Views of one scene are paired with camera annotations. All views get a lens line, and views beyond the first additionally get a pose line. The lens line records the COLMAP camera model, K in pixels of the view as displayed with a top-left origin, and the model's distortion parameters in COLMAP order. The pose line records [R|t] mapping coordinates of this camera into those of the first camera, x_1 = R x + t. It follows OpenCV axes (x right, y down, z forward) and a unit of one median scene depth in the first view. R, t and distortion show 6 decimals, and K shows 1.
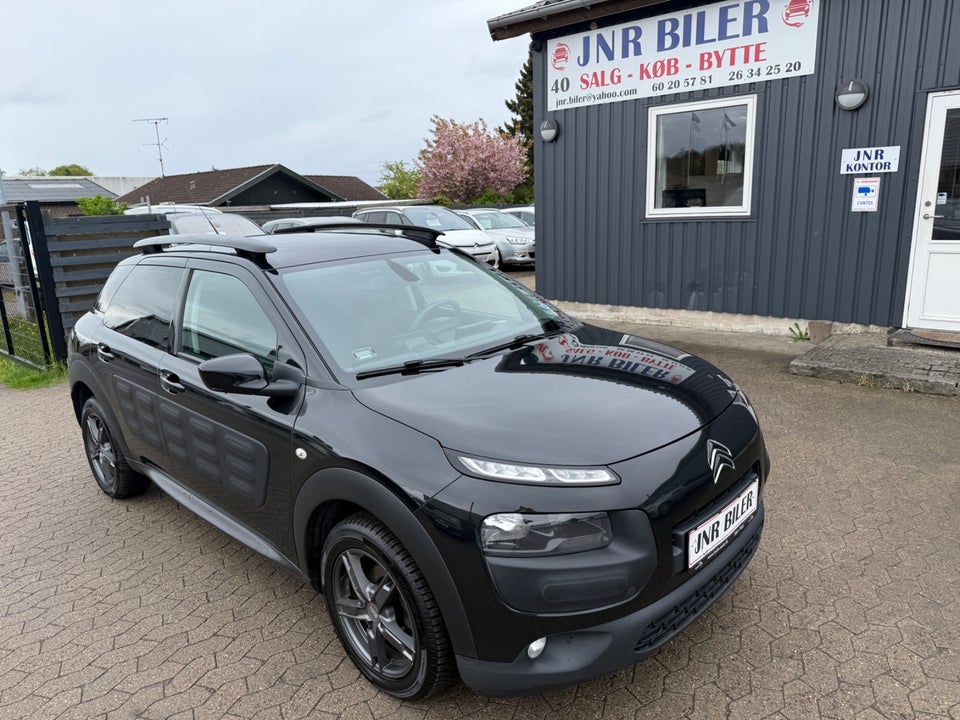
lens RADIAL K [[673.4, 0, 480.0], [0, 673.4, 360.0], [0, 0, 1]] dist [0.005819, -0.001462]
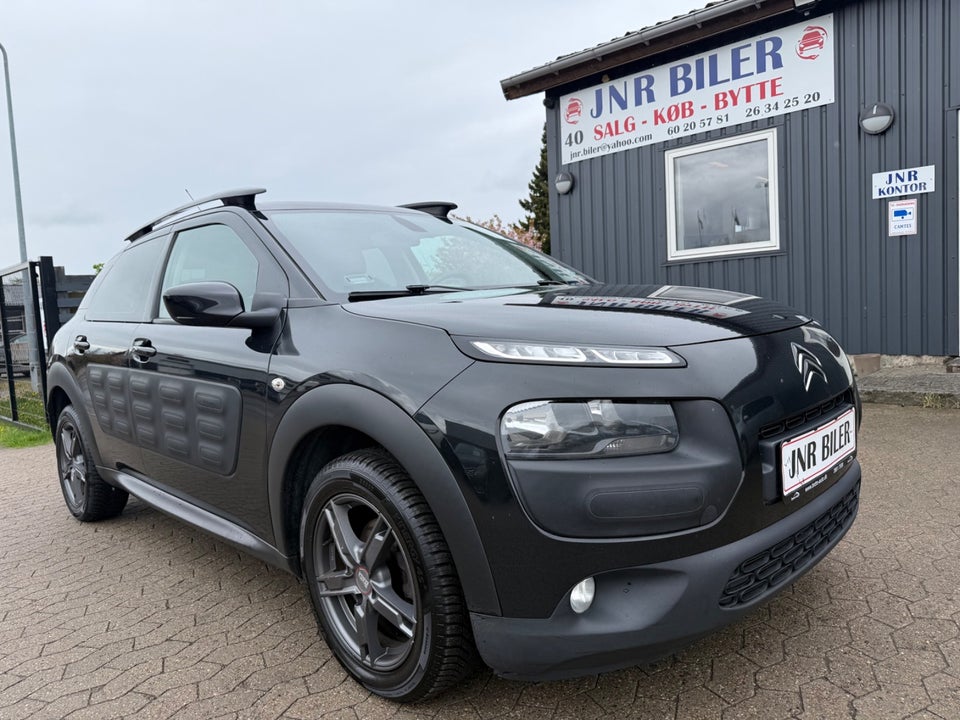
lens RADIAL K [[670.7, 0, 476.5], [0, 670.7, 359.0], [0, 0, 1]] dist [0.003477, -0.003554]
pose [[0.999383, -0.016851, -0.030801, -0.000881], [0.011705, 0.987015, -0.160202, 0.098090], [0.033101, 0.159743, 0.986604, 0.084380]]
